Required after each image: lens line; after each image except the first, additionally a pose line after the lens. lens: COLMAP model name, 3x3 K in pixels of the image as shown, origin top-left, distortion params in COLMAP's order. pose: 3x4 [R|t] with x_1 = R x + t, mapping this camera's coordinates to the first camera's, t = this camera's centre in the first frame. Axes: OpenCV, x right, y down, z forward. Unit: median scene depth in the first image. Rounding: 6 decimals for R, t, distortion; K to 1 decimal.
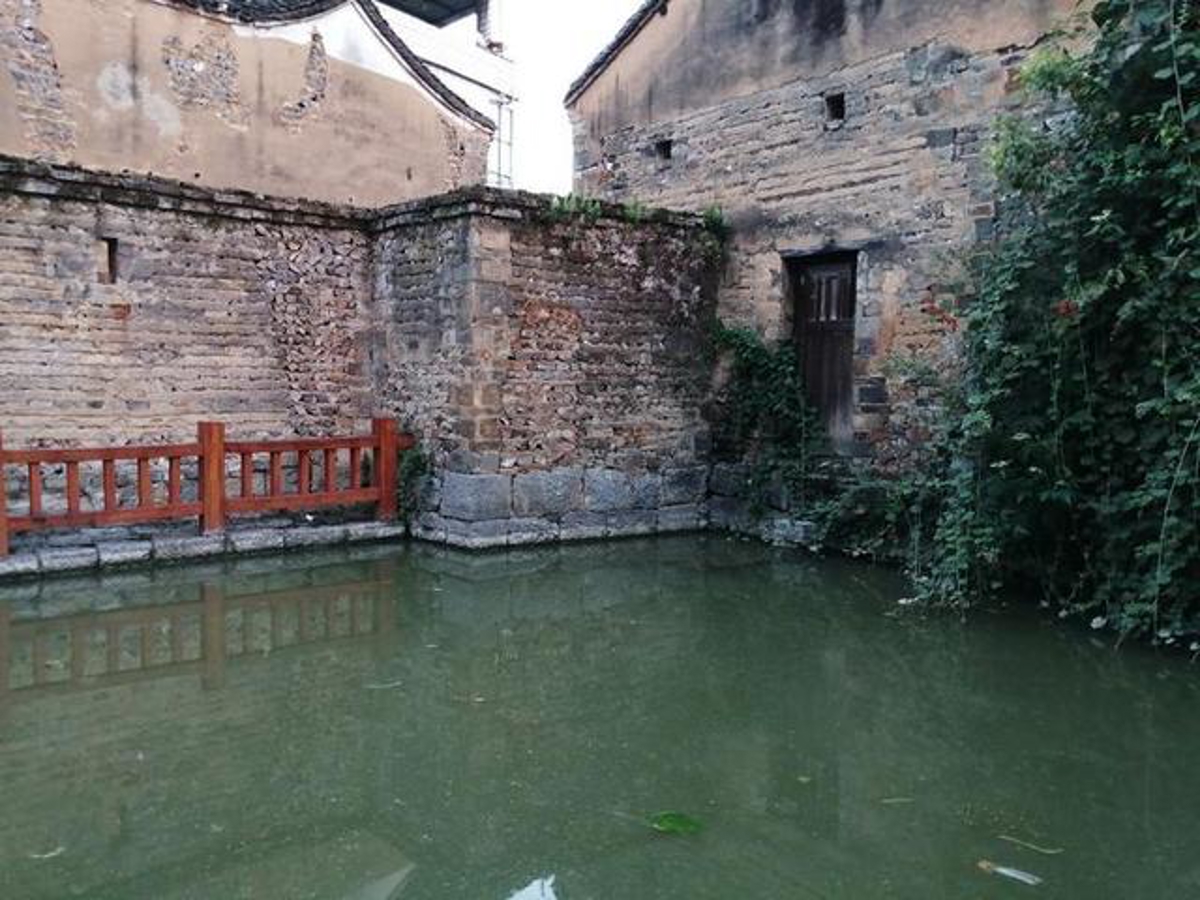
lens RADIAL K [[937.7, 0, 600.0], [0, 937.7, 450.0], [0, 0, 1]] dist [0.079335, -0.185890]
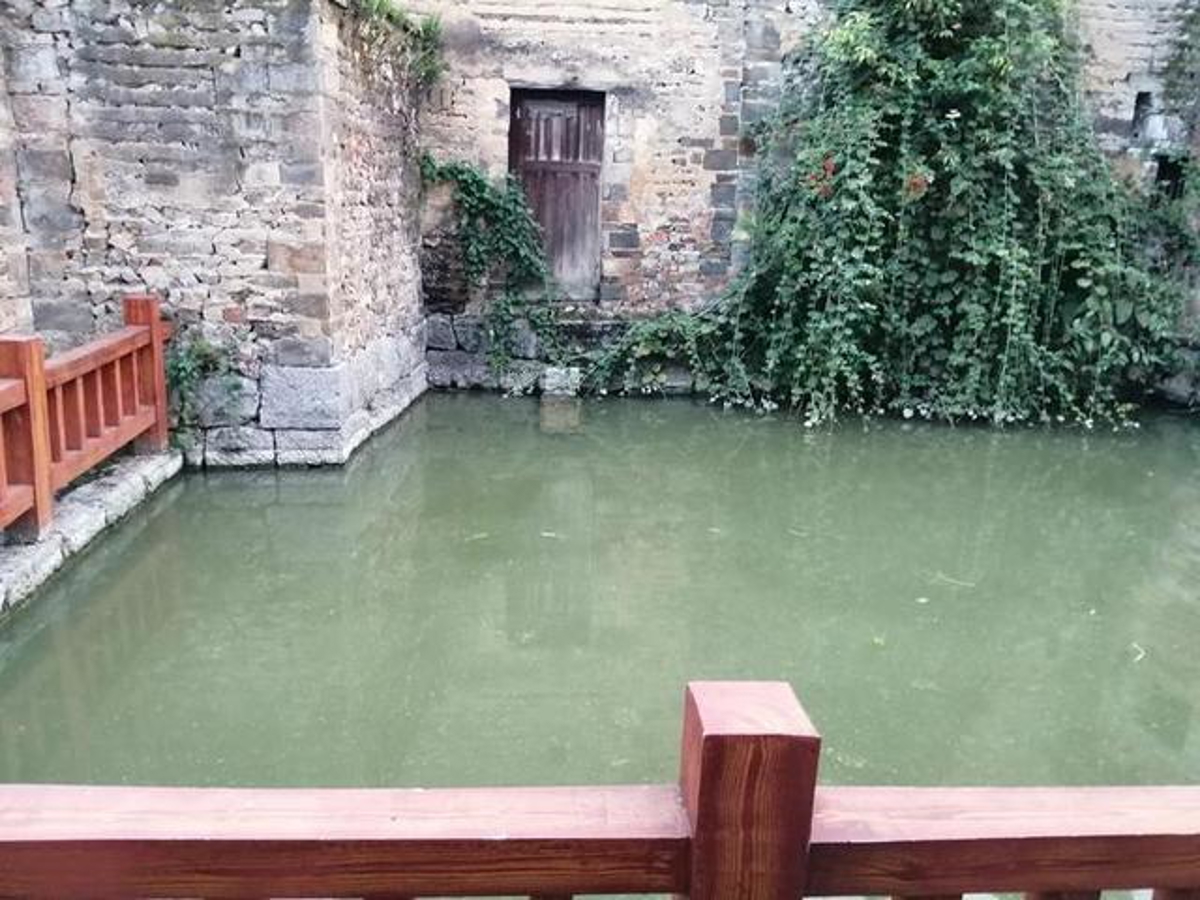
lens RADIAL K [[952.8, 0, 590.2], [0, 952.8, 447.6], [0, 0, 1]] dist [0.004476, -0.013727]
pose [[0.597290, -0.201460, 0.776311, -0.604827], [0.033481, 0.973357, 0.226835, -0.075256], [-0.801326, -0.109495, 0.588122, 0.378052]]
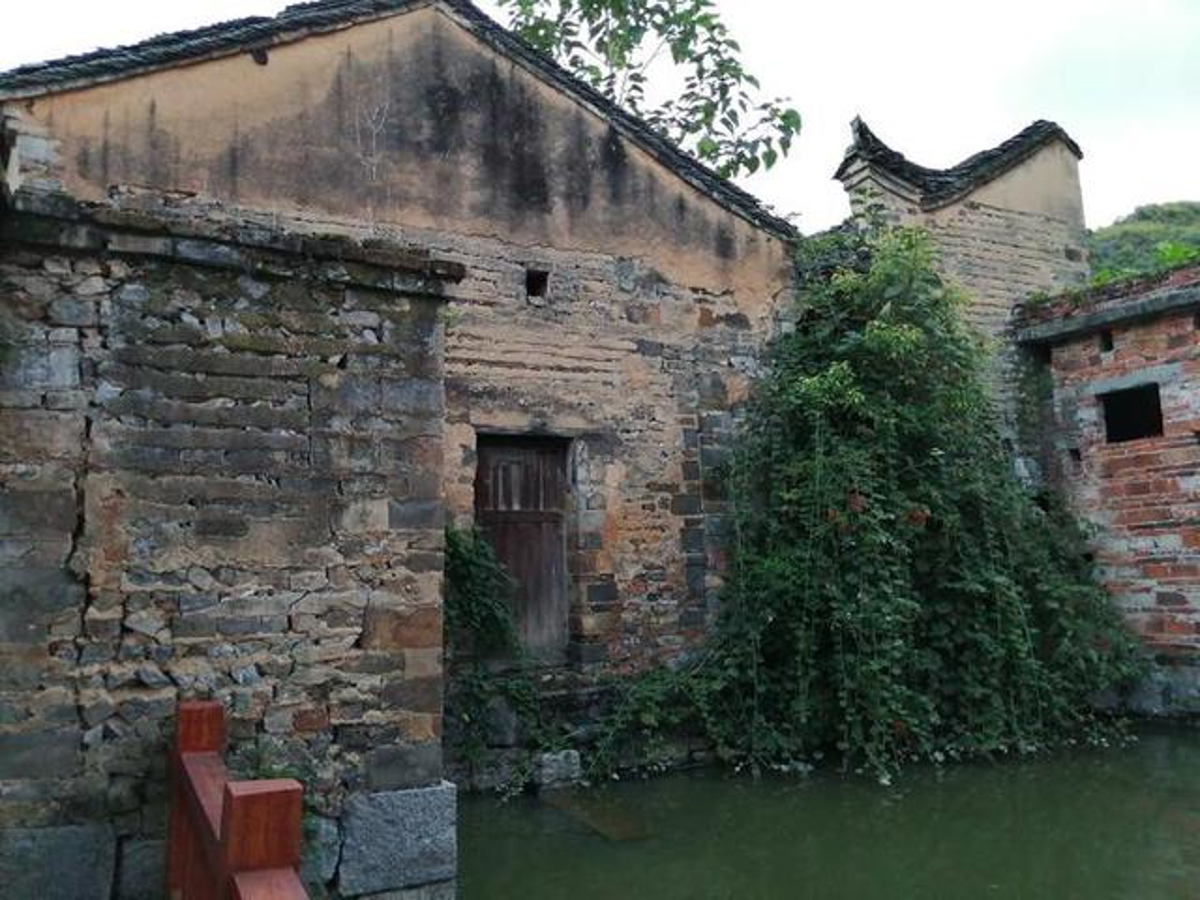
lens RADIAL K [[937.7, 0, 600.0], [0, 937.7, 450.0], [0, 0, 1]] dist [0.079335, -0.185890]
pose [[0.249130, 0.102457, 0.963035, -0.623660], [0.094067, 0.987127, -0.129354, -0.077782], [-0.963891, 0.122815, 0.236285, 0.762154]]
